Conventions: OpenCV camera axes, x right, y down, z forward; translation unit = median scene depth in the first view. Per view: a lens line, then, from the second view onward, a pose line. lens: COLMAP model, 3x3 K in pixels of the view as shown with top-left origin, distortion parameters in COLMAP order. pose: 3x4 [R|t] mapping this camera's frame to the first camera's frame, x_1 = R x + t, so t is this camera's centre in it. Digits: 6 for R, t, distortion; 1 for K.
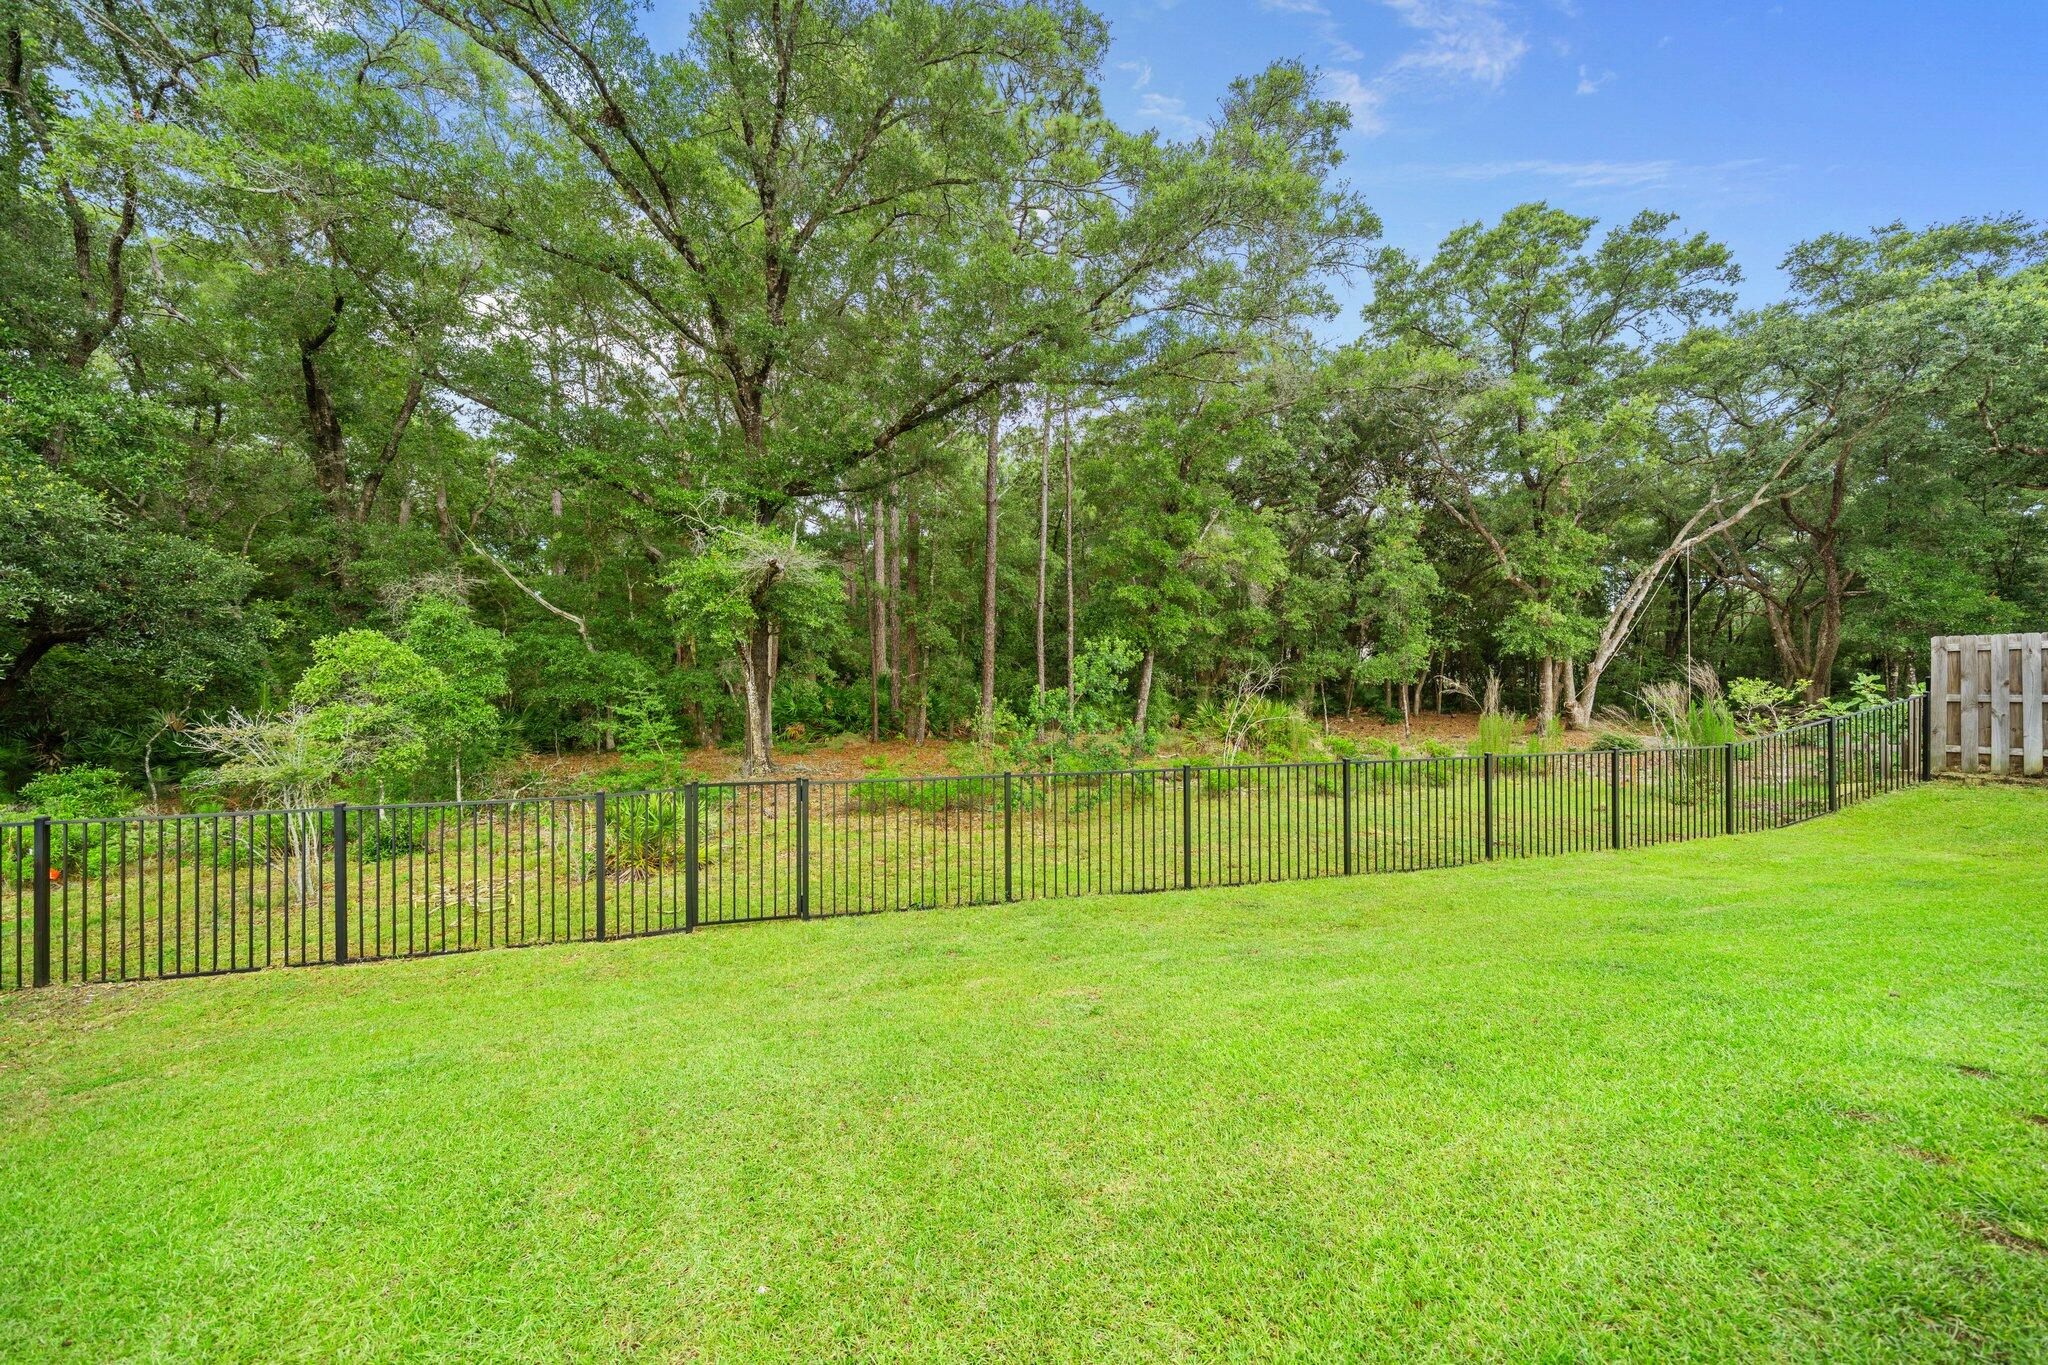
lens RADIAL K [[706.4, 0, 1027.4], [0, 706.4, 674.1], [0, 0, 1]] dist [-0.005141, 0.000281]
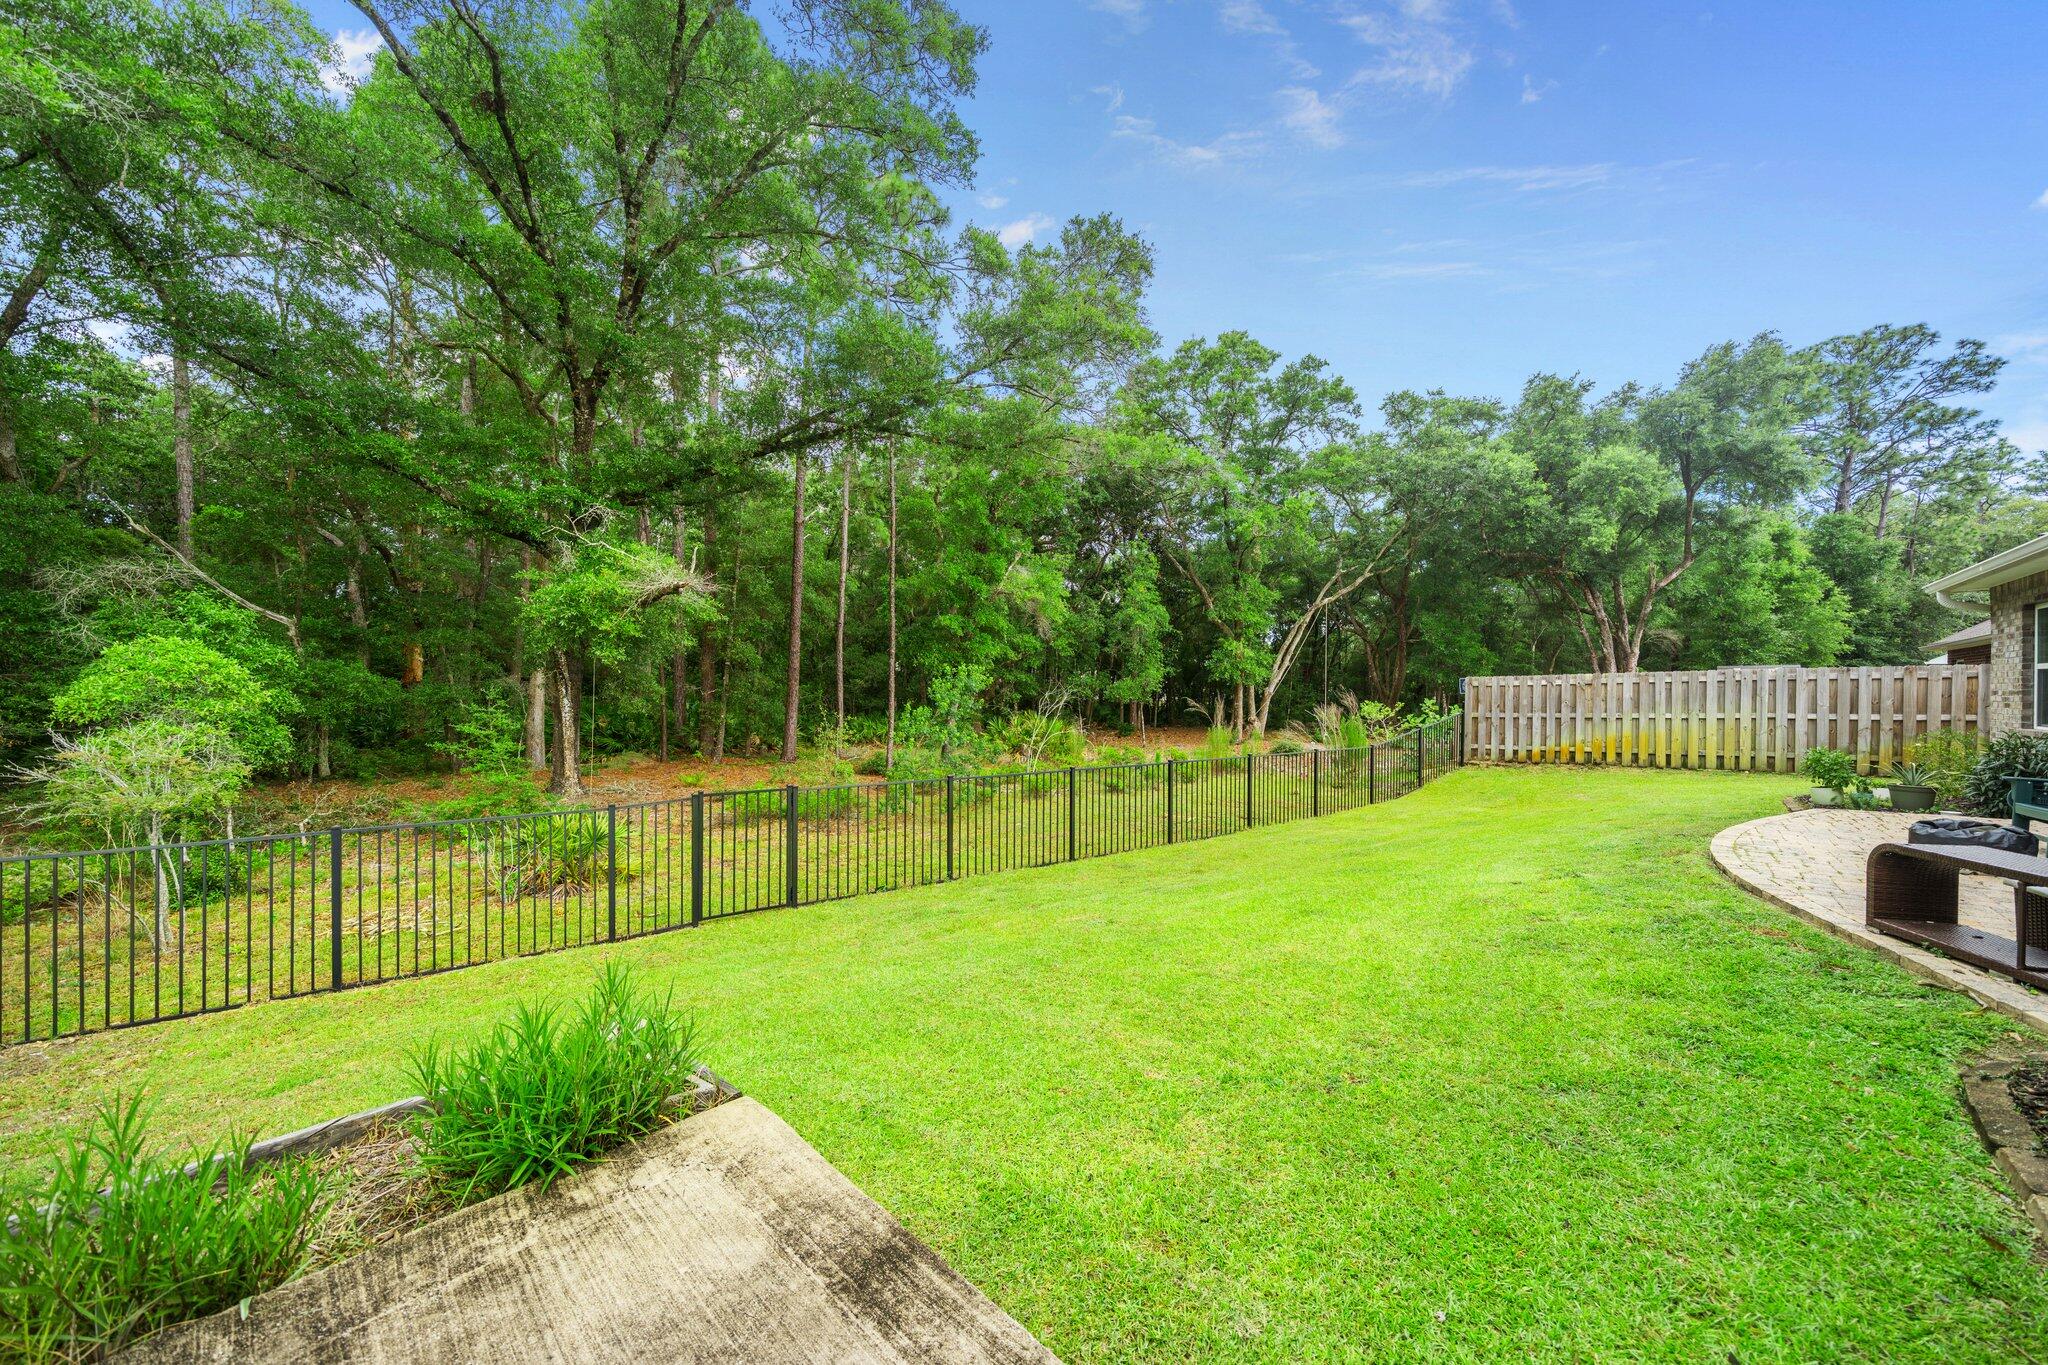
lens RADIAL K [[706.4, 0, 1016.7], [0, 706.4, 697.4], [0, 0, 1]] dist [-0.005141, 0.000281]
pose [[0.932332, 0.007959, 0.361517, -0.158309], [-0.011639, 0.999900, 0.008004, -0.004519], [-0.361417, -0.011670, 0.932331, -0.085105]]
